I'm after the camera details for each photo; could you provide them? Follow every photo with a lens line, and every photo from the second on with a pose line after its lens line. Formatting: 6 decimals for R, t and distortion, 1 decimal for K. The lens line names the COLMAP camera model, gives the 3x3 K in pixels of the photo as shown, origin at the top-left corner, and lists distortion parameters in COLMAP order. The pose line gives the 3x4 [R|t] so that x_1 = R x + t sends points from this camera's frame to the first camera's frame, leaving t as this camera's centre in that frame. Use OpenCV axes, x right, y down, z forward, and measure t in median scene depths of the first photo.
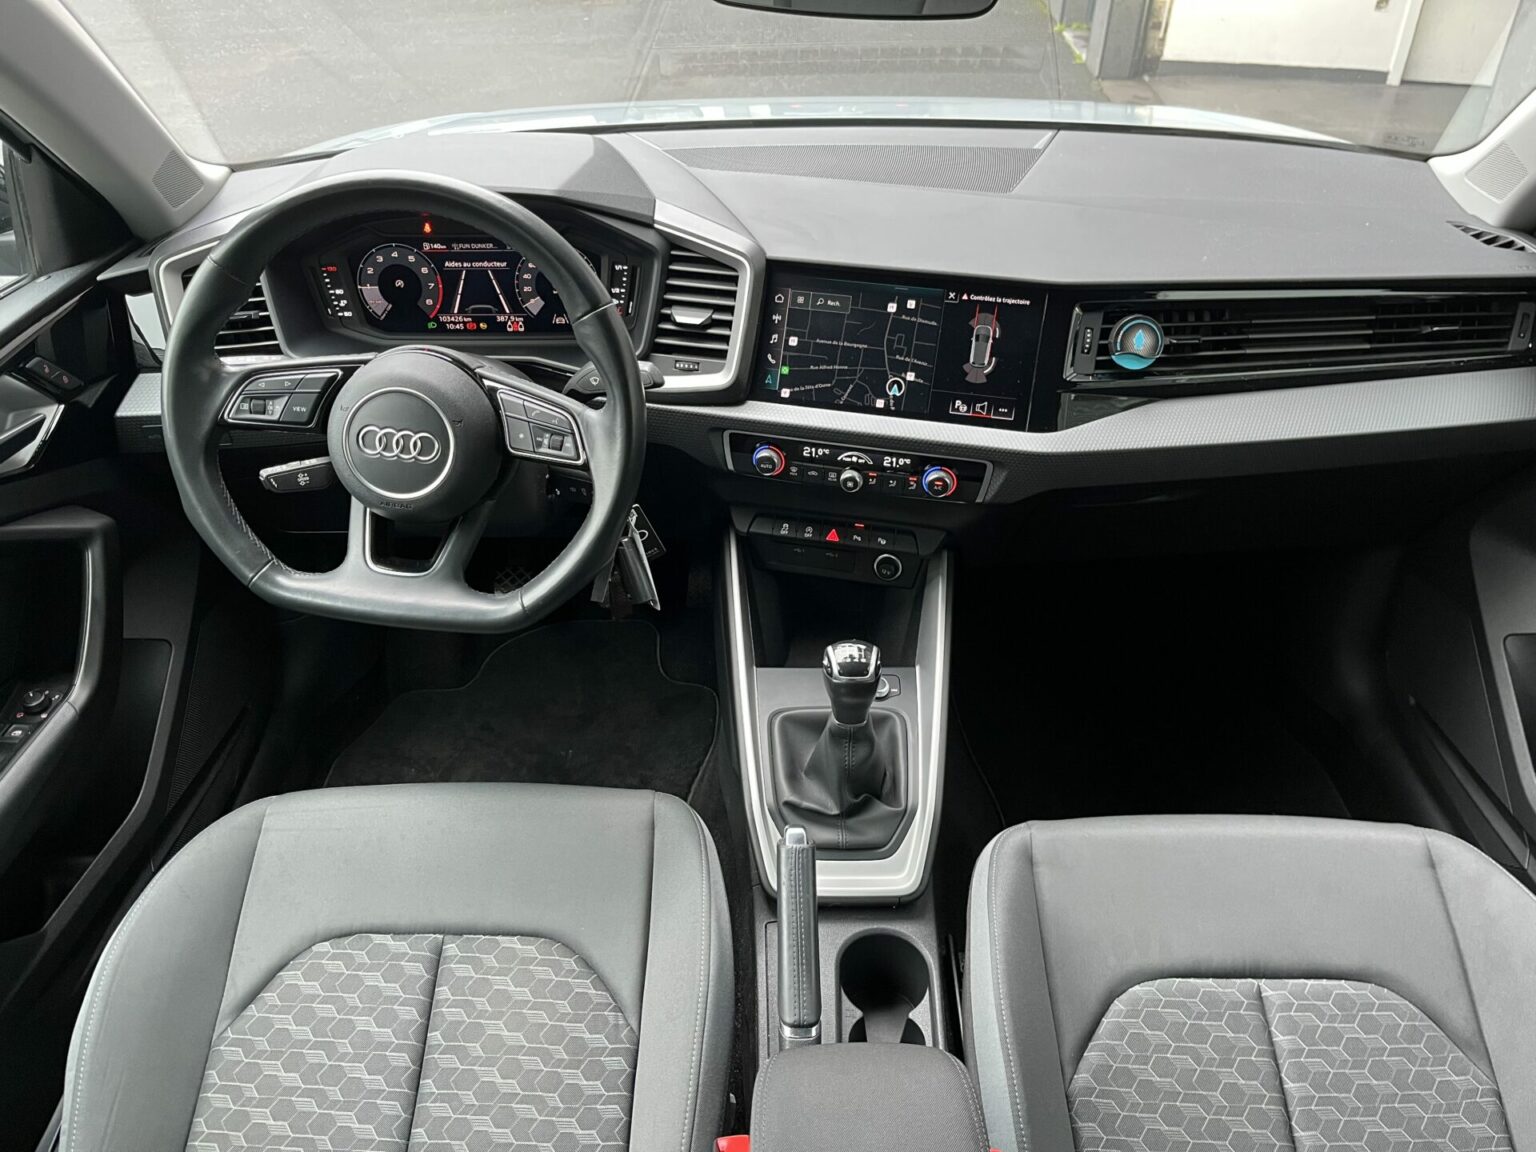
lens RADIAL K [[1047.7, 0, 768.0], [0, 1047.7, 576.0], [0, 0, 1]] dist [-0.001977, -0.000406]
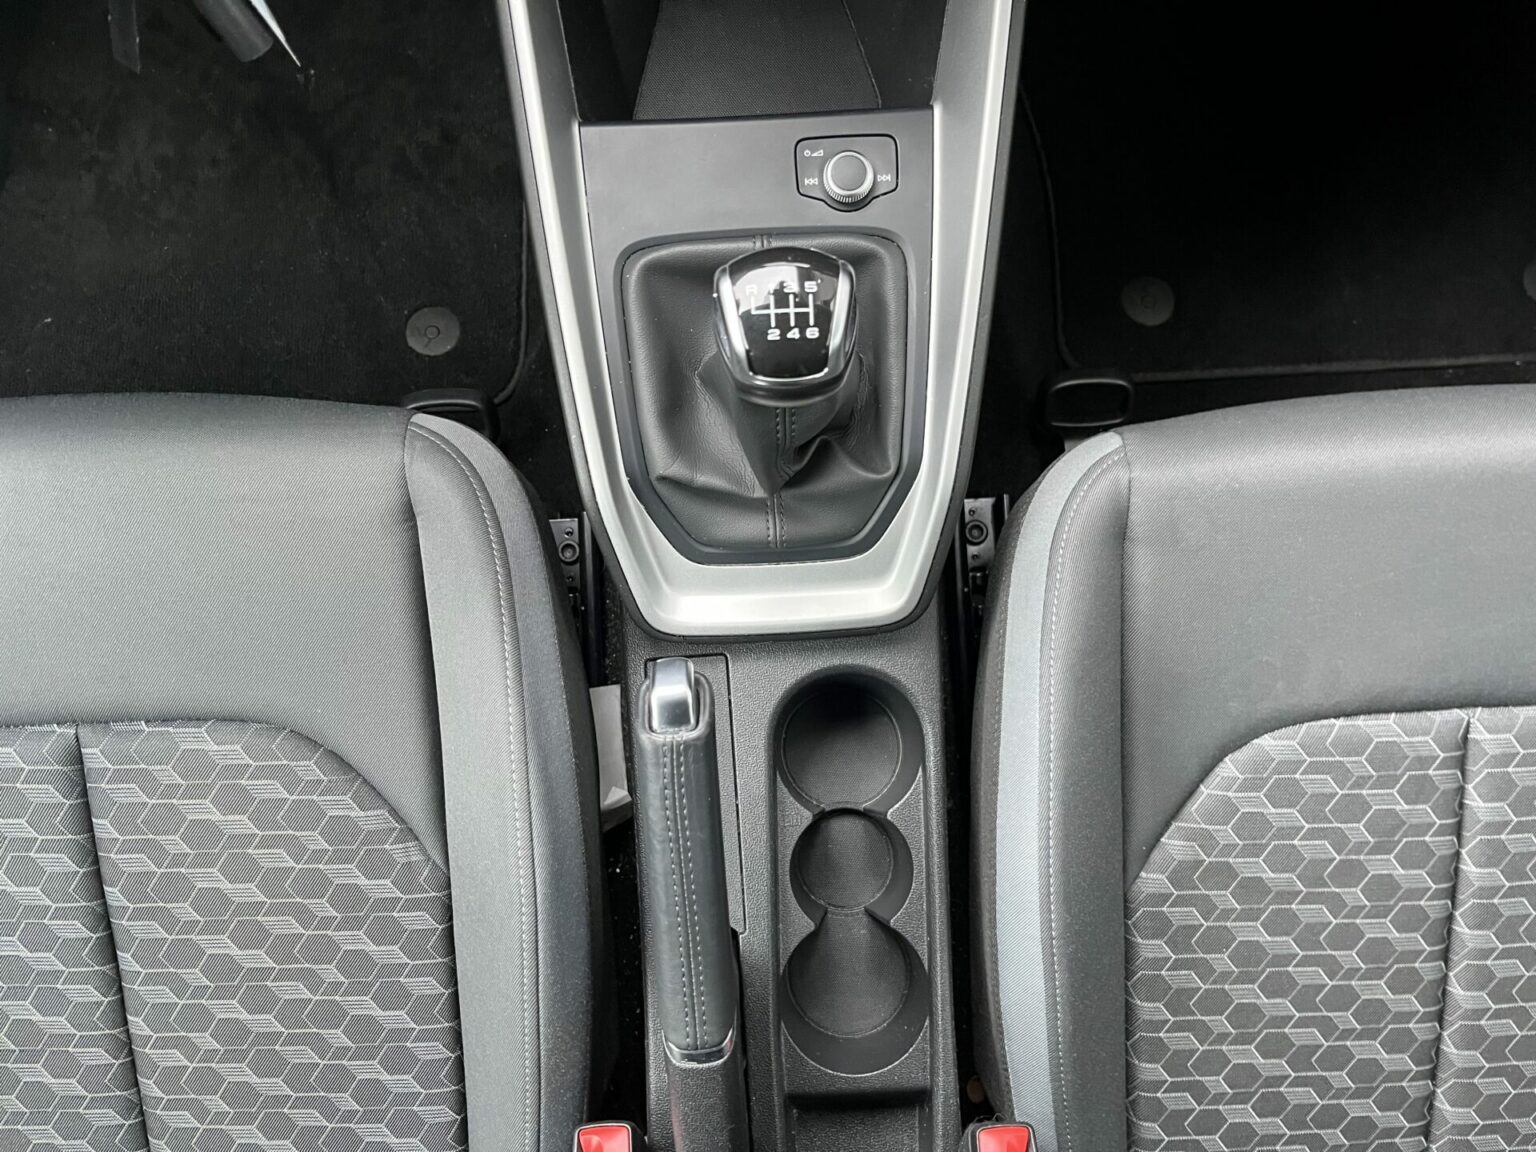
lens RADIAL K [[1157.2, 0, 768.0], [0, 1157.2, 576.0], [0, 0, 1]] dist [0.090743, -0.144706]
pose [[0.998217, -0.057398, 0.016355, 0.061590], [0.028567, 0.700113, 0.713460, -0.164971], [-0.052402, -0.711721, 0.700505, 0.624143]]
